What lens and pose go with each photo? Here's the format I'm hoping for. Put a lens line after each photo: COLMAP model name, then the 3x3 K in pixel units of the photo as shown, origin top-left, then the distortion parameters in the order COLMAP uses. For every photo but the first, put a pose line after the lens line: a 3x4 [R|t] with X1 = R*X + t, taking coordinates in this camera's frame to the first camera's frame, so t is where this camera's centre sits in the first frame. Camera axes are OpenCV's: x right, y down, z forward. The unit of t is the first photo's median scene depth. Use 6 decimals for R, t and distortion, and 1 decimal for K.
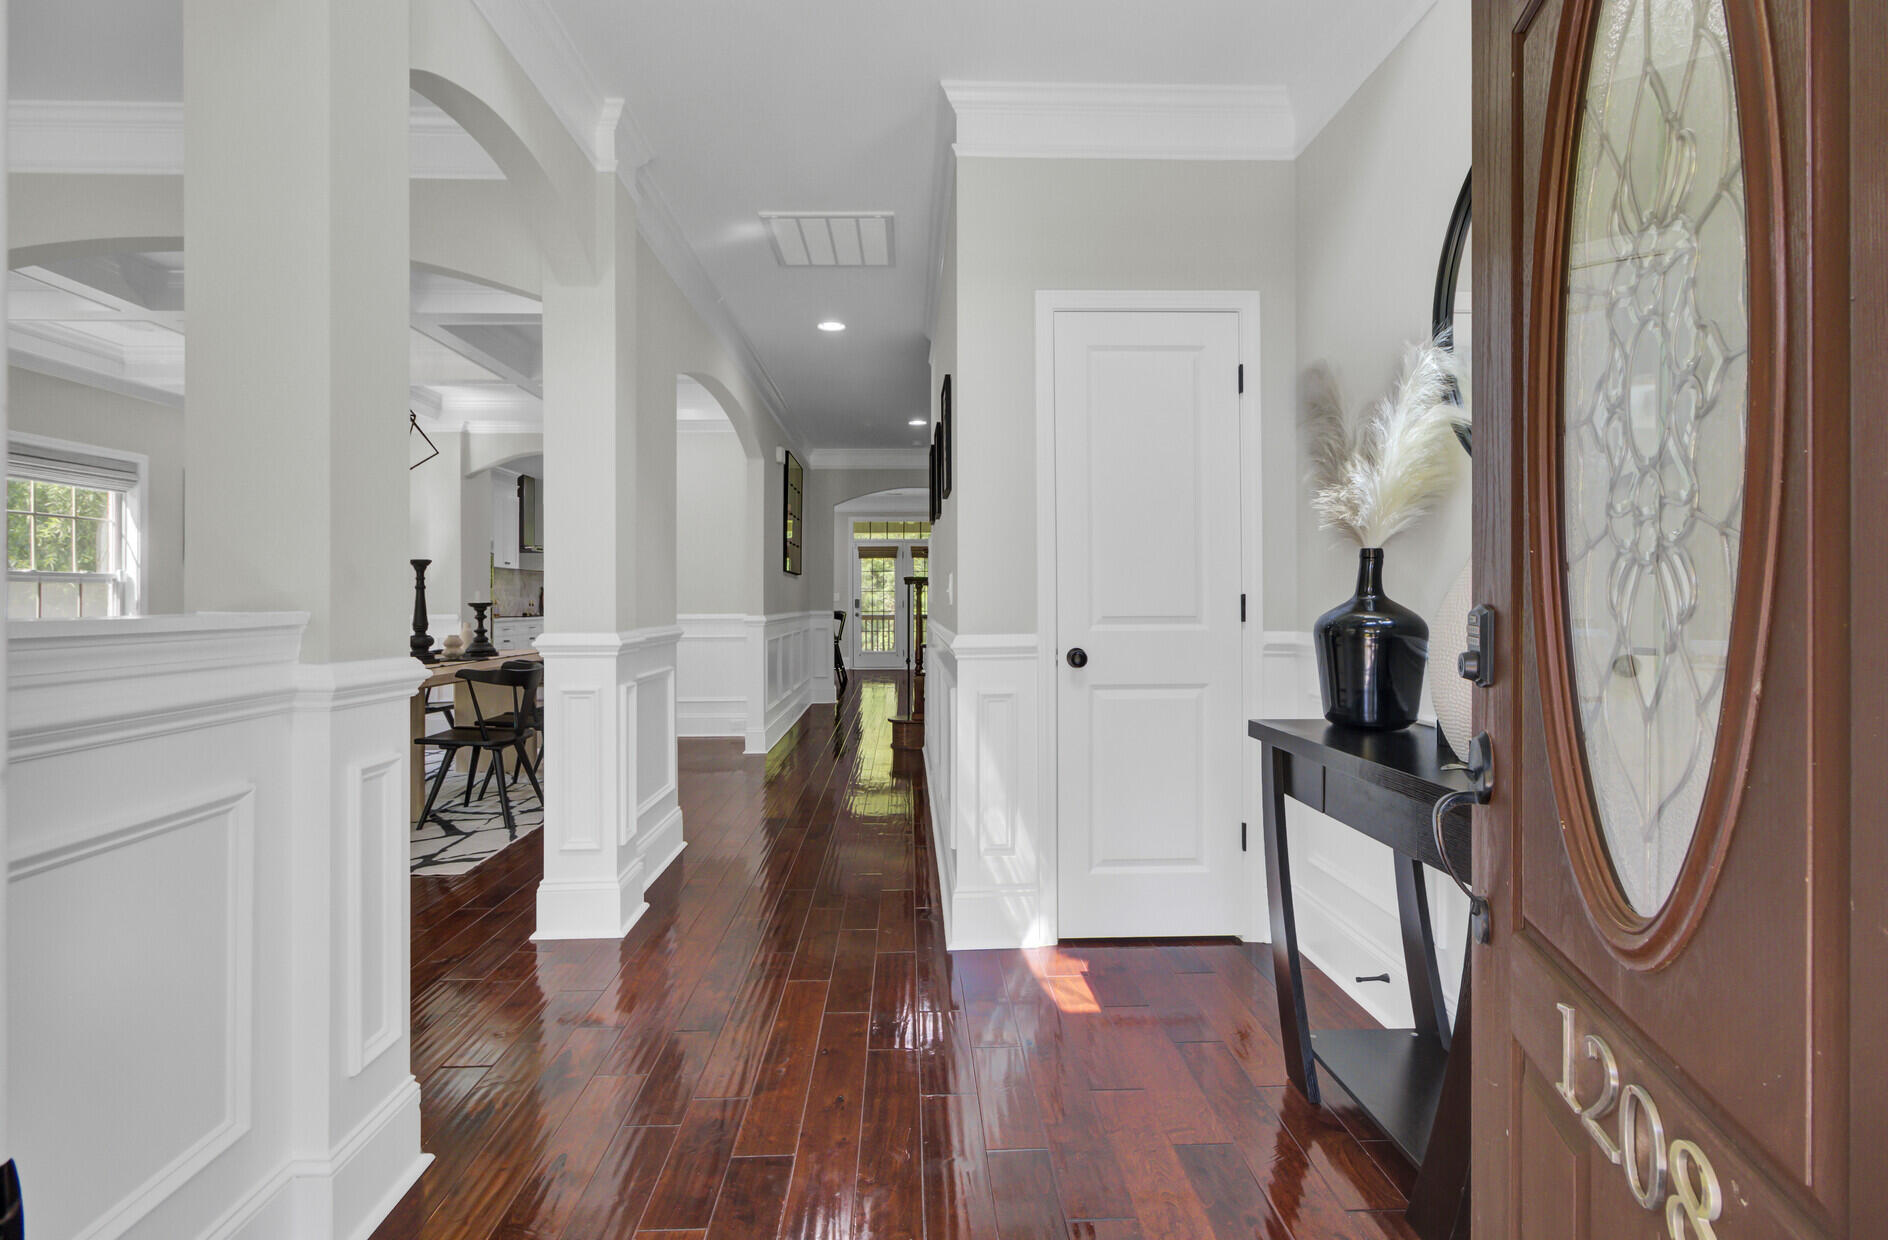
lens RADIAL K [[870.5, 0, 943.7], [0, 870.5, 605.0], [0, 0, 1]] dist [-0.002639, 0.000961]
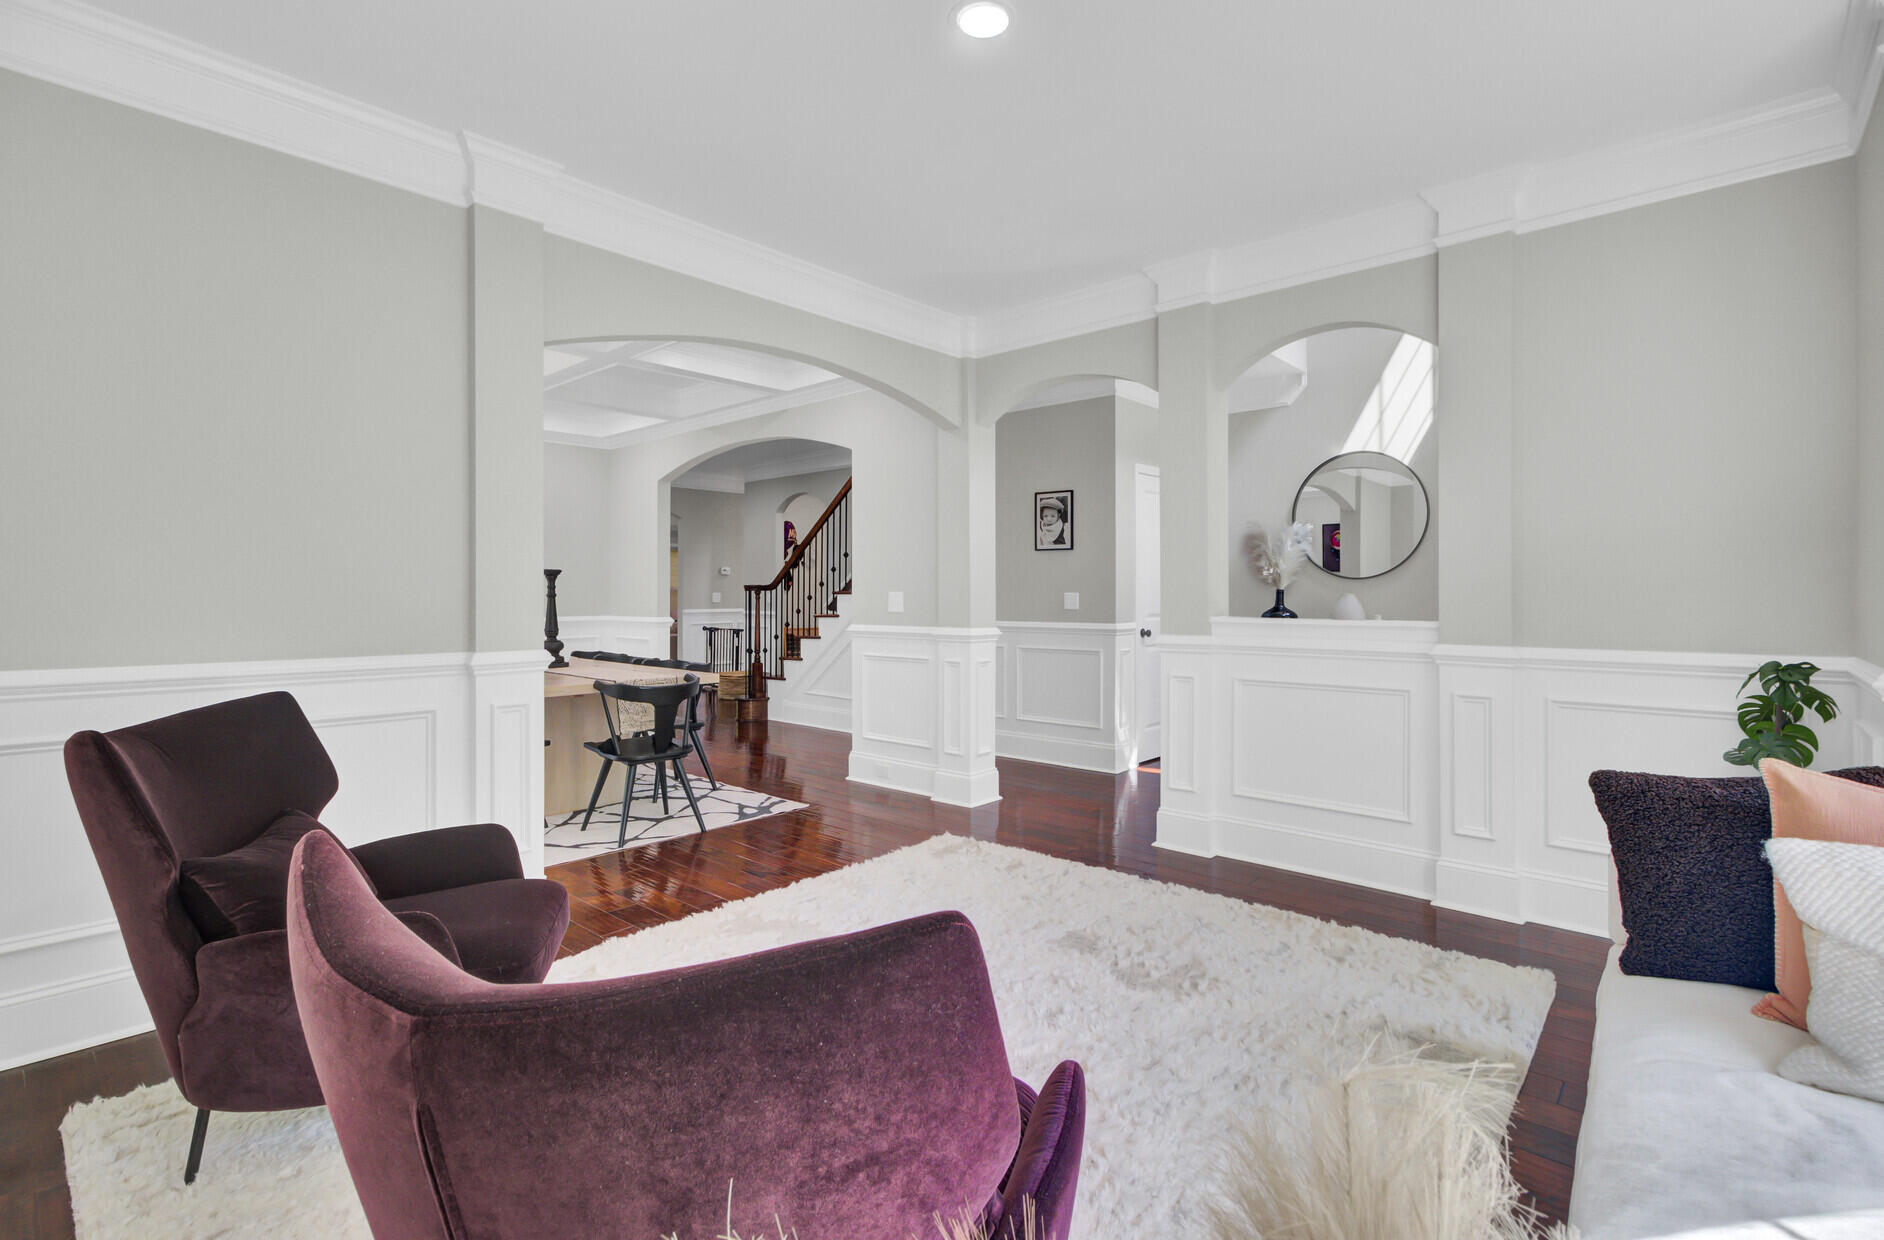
lens RADIAL K [[868.7, 0, 941.7], [0, 868.7, 605.0], [0, 0, 1]] dist [-0.002639, 0.000961]
pose [[0.699006, -0.005215, 0.715097, -1.031176], [0.002127, 0.999984, 0.005214, -0.013160], [-0.715113, -0.002124, 0.699006, -0.092495]]
